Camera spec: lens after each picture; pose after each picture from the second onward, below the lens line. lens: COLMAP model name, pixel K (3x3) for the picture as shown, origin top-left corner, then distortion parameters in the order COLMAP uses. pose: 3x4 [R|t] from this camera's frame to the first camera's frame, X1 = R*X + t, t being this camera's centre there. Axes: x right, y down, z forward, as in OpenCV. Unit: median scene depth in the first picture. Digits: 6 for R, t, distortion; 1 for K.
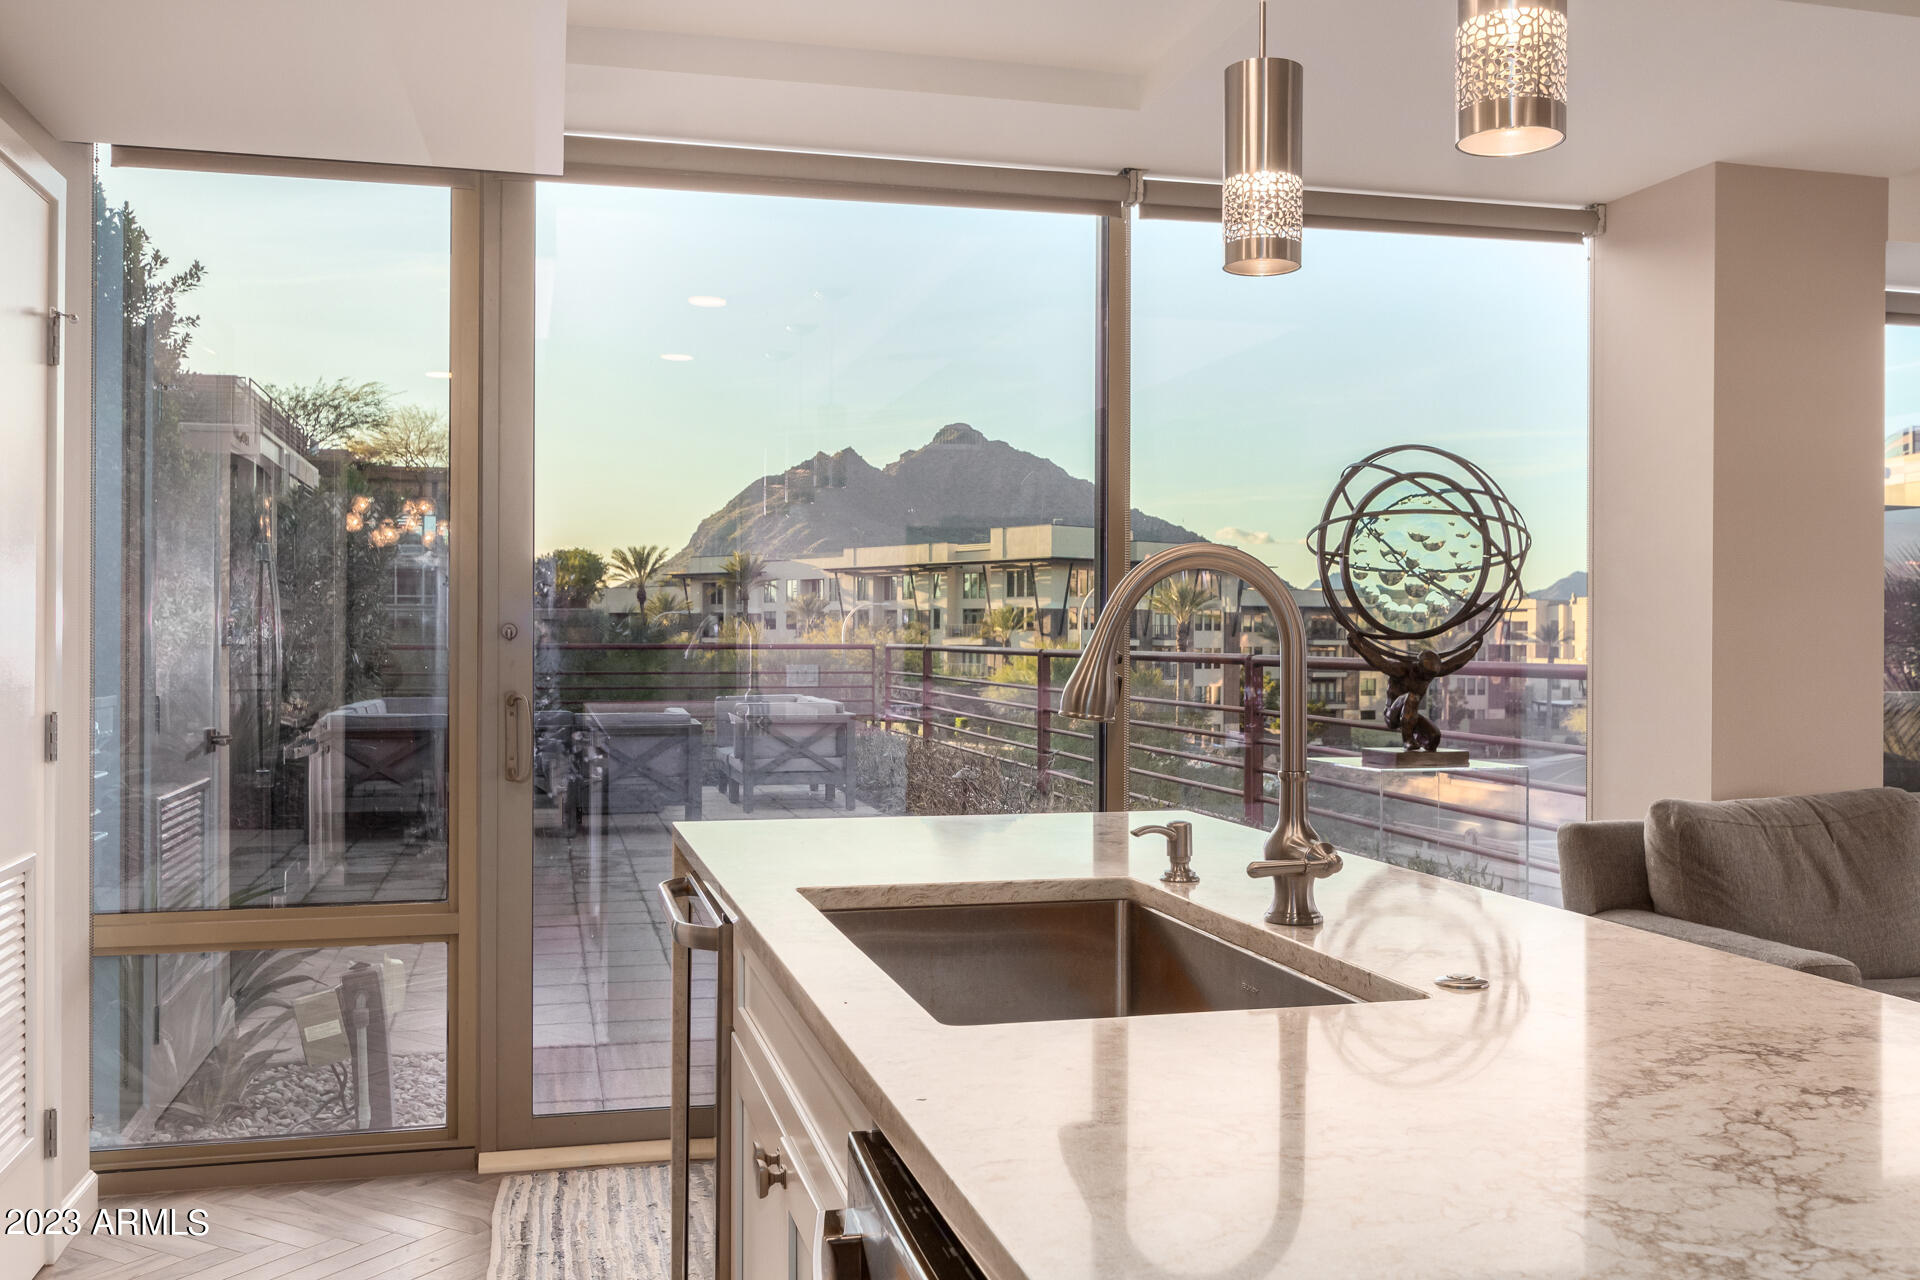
lens RADIAL K [[1697.9, 0, 945.2], [0, 1697.9, 645.3], [0, 0, 1]] dist [0.006000, 0.019234]
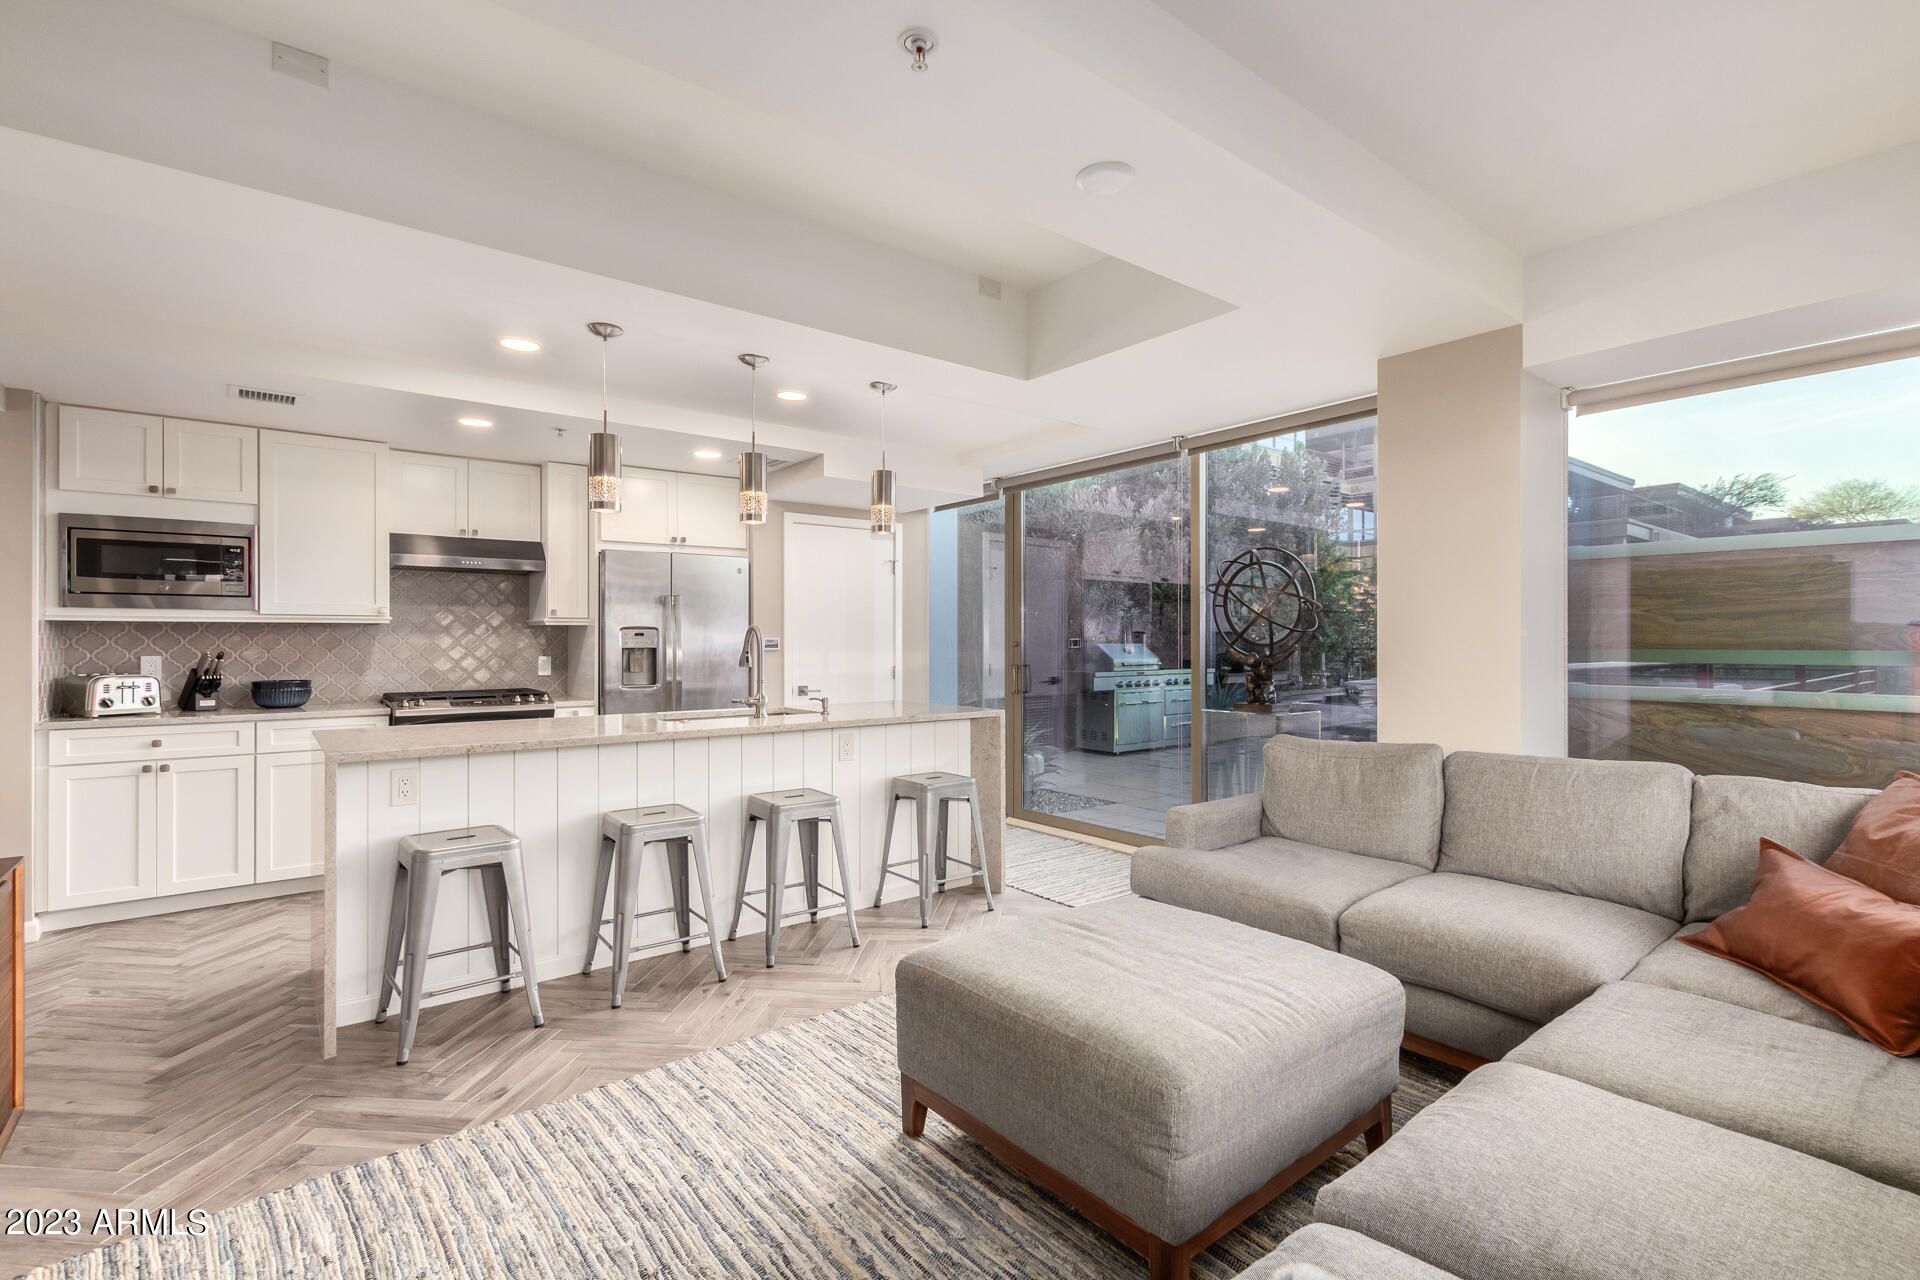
lens RADIAL K [[882.6, 0, 964.9], [0, 882.6, 641.7], [0, 0, 1]] dist [0.011250, -0.006268]
pose [[0.407298, -0.003704, -0.913288, 0.376406], [-0.002372, 0.999984, -0.005114, -0.001621], [0.913292, 0.004249, 0.407283, 0.095151]]
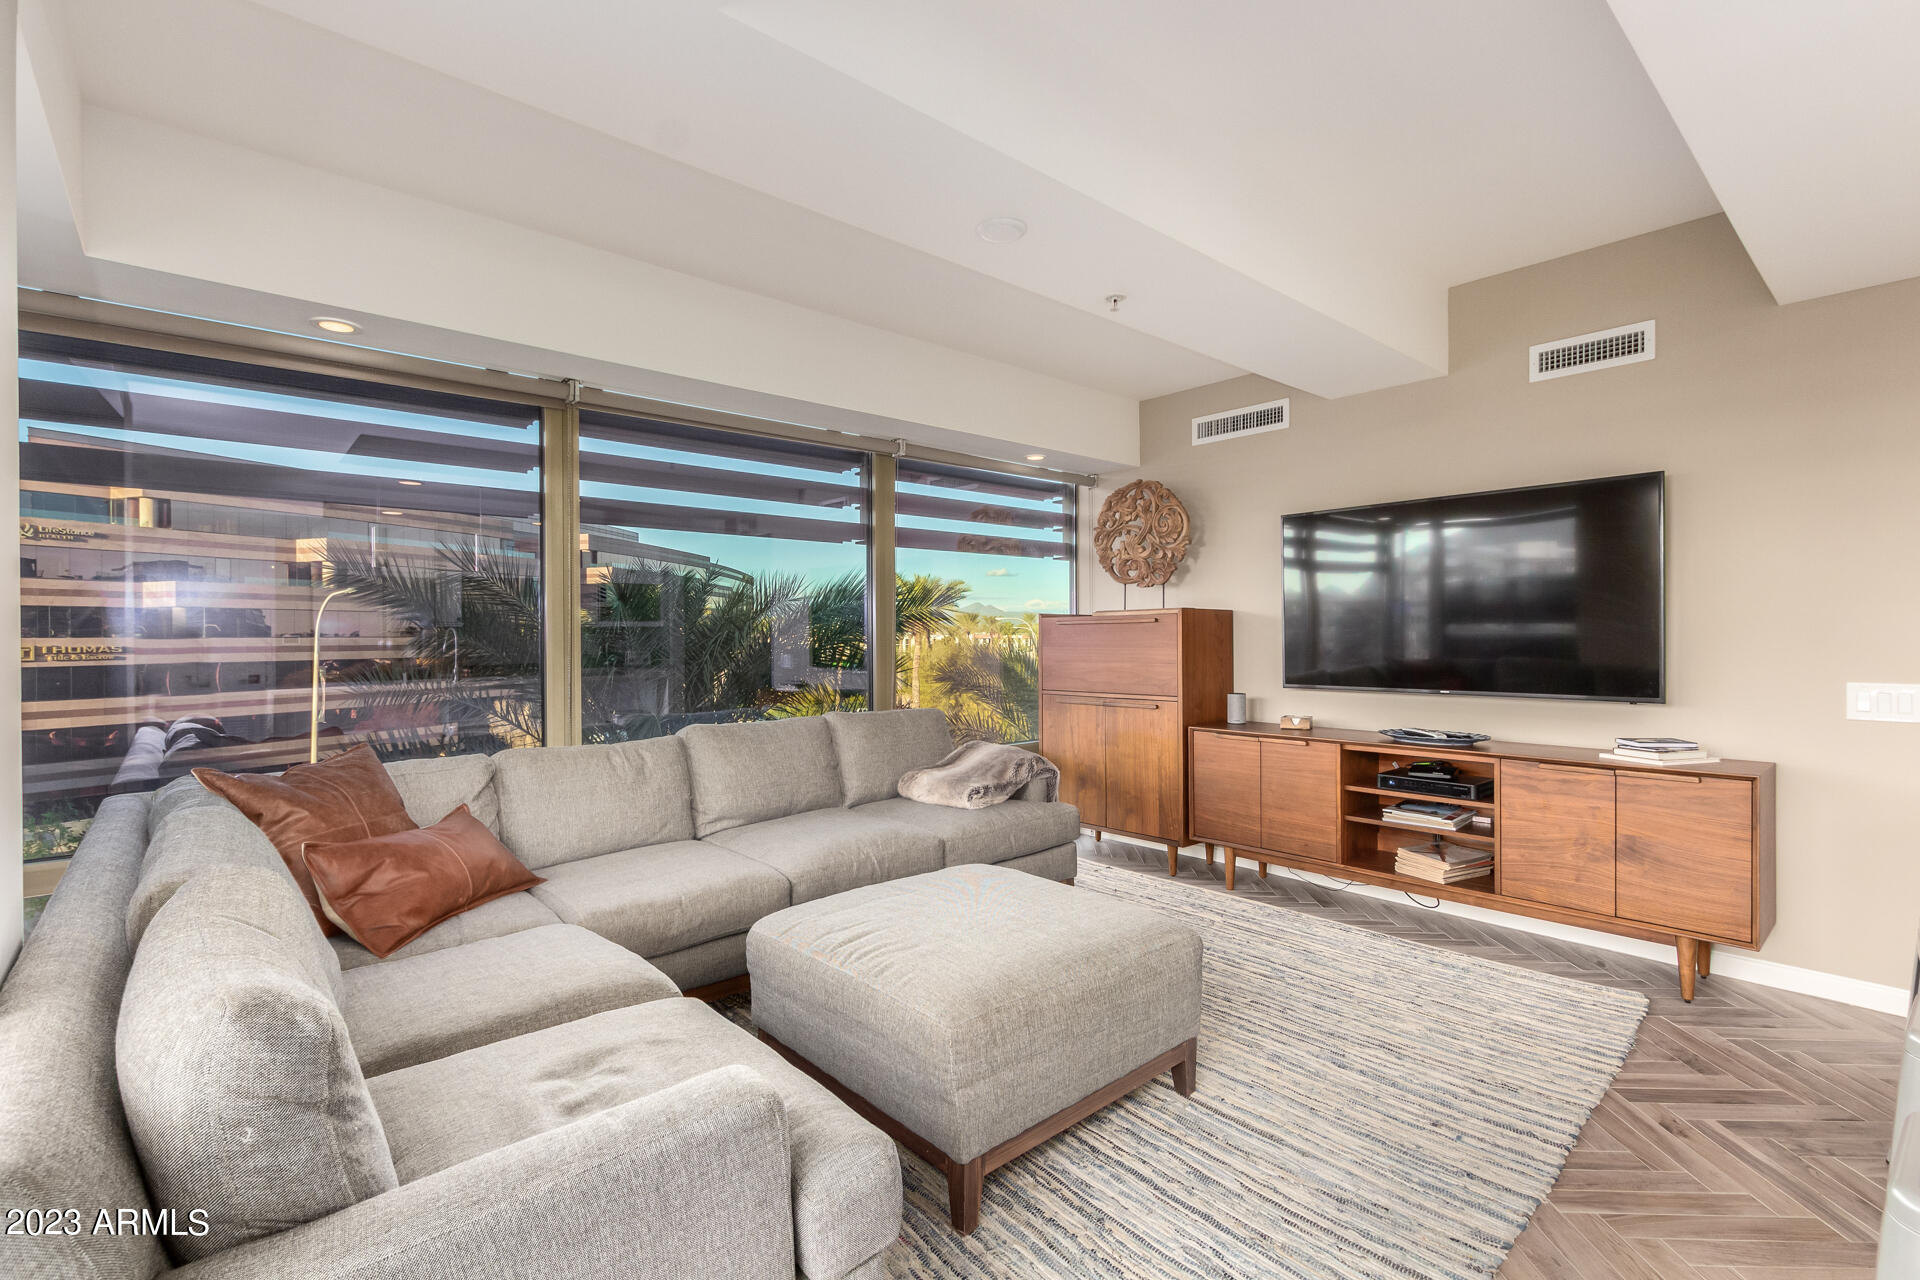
lens RADIAL K [[882.6, 0, 961.4], [0, 882.6, 637.6], [0, 0, 1]] dist [0.011250, -0.006268]
pose [[-0.464723, -0.002137, 0.885454, 0.035618], [0.009572, 0.999927, 0.007437, -0.002233], [-0.885404, 0.011932, -0.464668, 0.304282]]
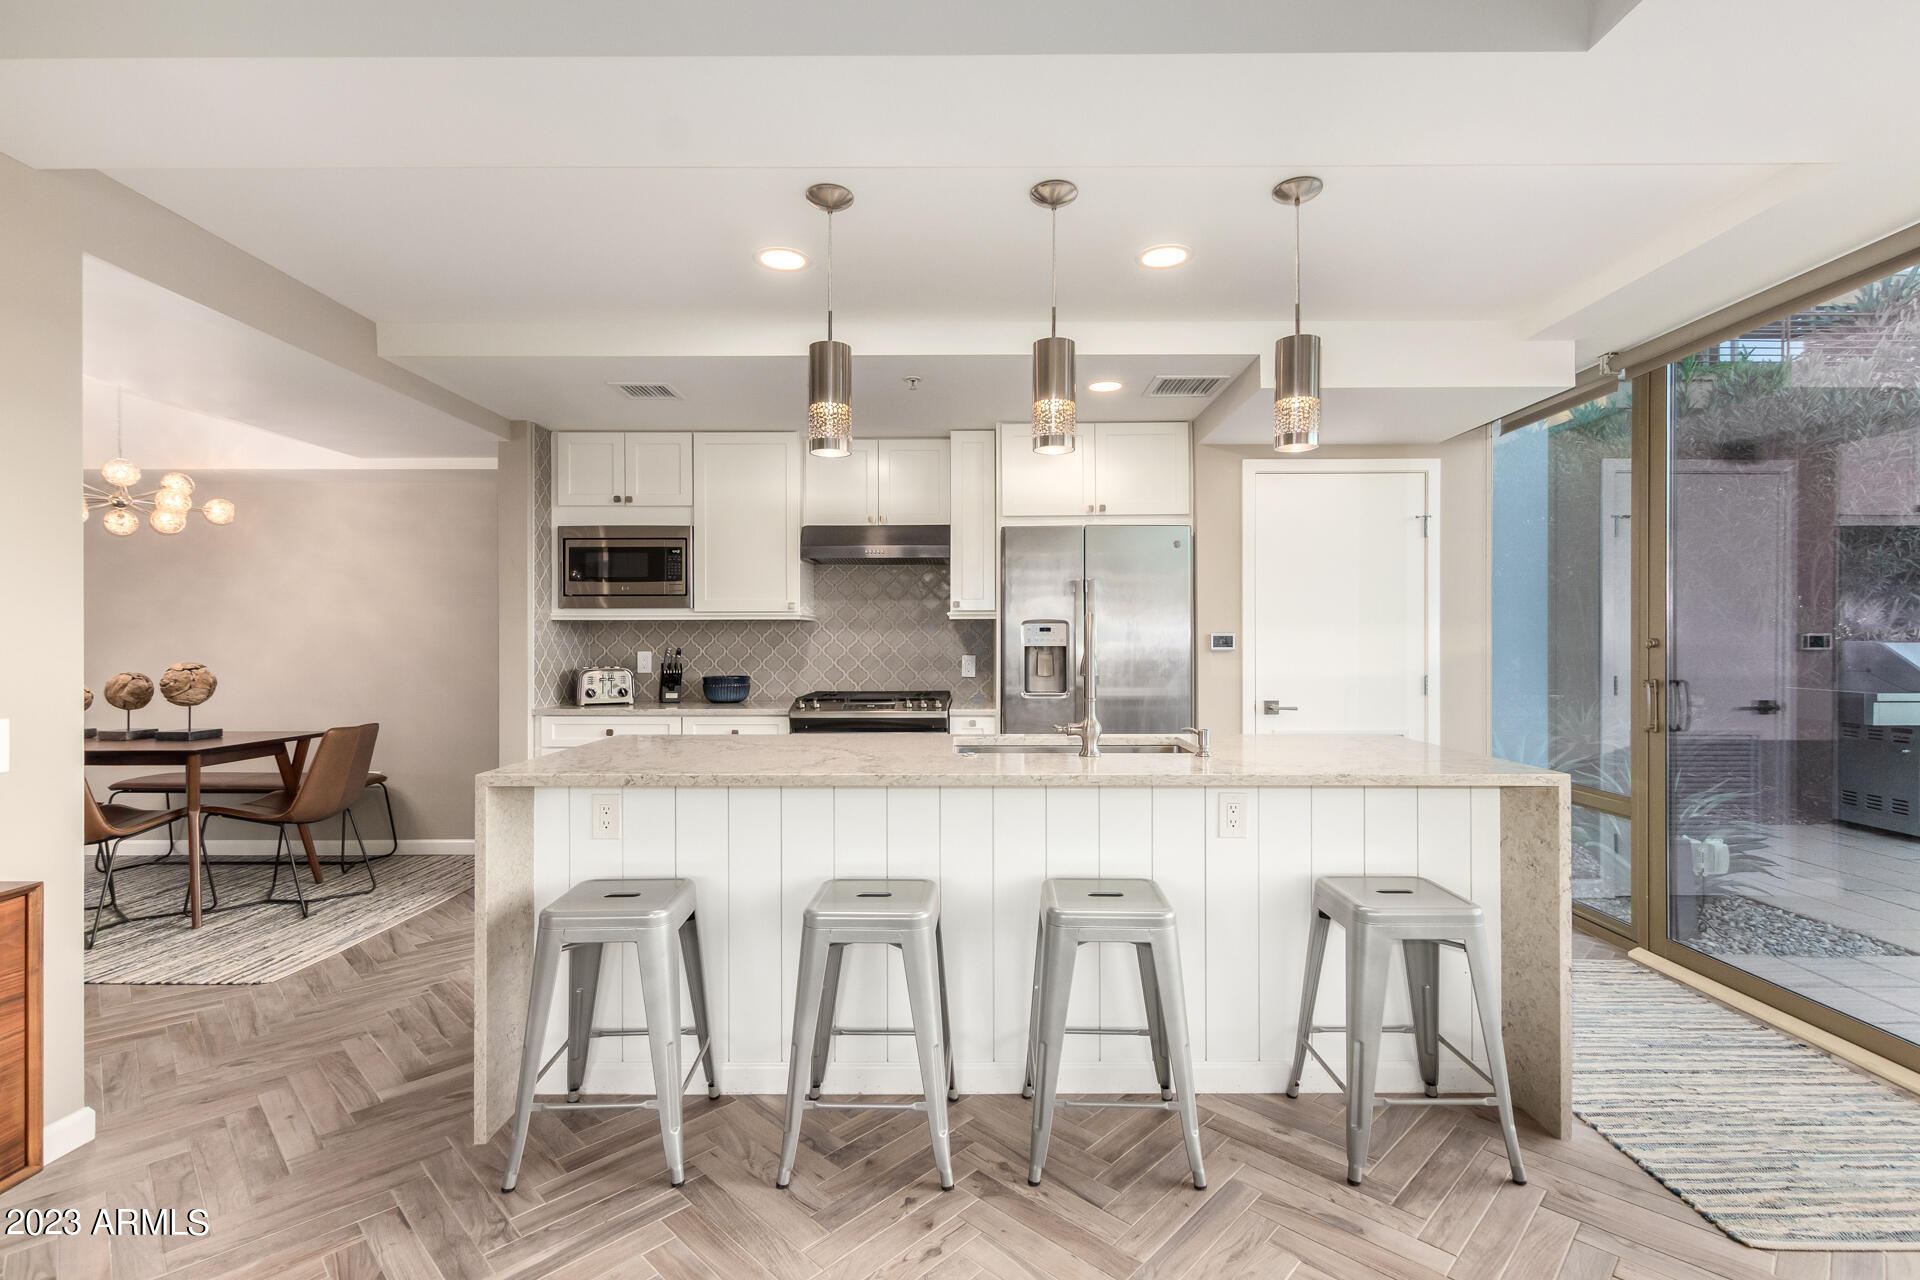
lens RADIAL K [[882.6, 0, 957.9], [0, 882.6, 639.5], [0, 0, 1]] dist [0.011250, -0.006268]
pose [[-0.251912, -0.003541, -0.967744, 0.255020], [-0.005052, 0.999984, -0.002344, -0.002132], [0.967737, 0.004299, -0.251926, 0.185525]]
